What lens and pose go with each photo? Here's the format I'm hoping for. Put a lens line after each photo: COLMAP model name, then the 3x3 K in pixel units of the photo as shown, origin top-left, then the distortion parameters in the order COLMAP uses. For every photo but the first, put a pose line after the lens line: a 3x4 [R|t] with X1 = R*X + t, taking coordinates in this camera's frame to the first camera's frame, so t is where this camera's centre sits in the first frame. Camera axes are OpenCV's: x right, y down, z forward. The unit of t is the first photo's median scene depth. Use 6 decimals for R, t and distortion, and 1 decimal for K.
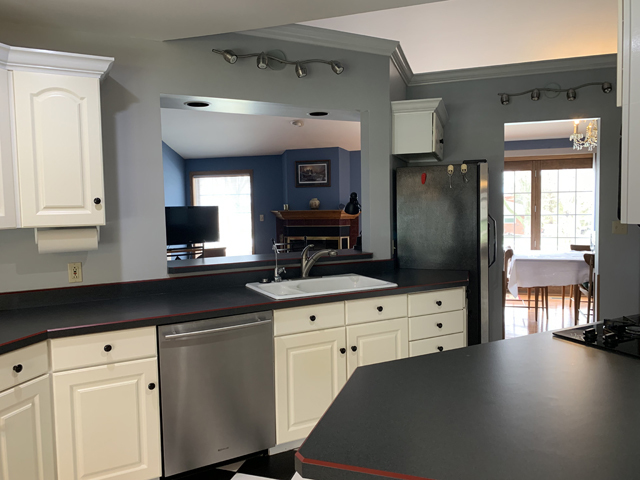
lens RADIAL K [[492.5, 0, 319.2], [0, 492.5, 233.6], [0, 0, 1]] dist [0.039102, -0.043461]
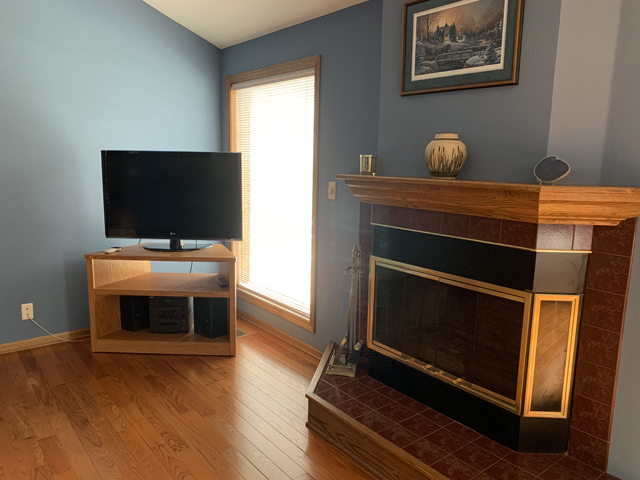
lens RADIAL K [[492.5, 0, 321.7], [0, 492.5, 238.7], [0, 0, 1]] dist [0.039102, -0.043461]
pose [[0.834941, 0.122752, -0.536474, 0.212375], [-0.067113, 0.990243, 0.122129, -0.111091], [0.546231, -0.065966, 0.835033, 1.876409]]
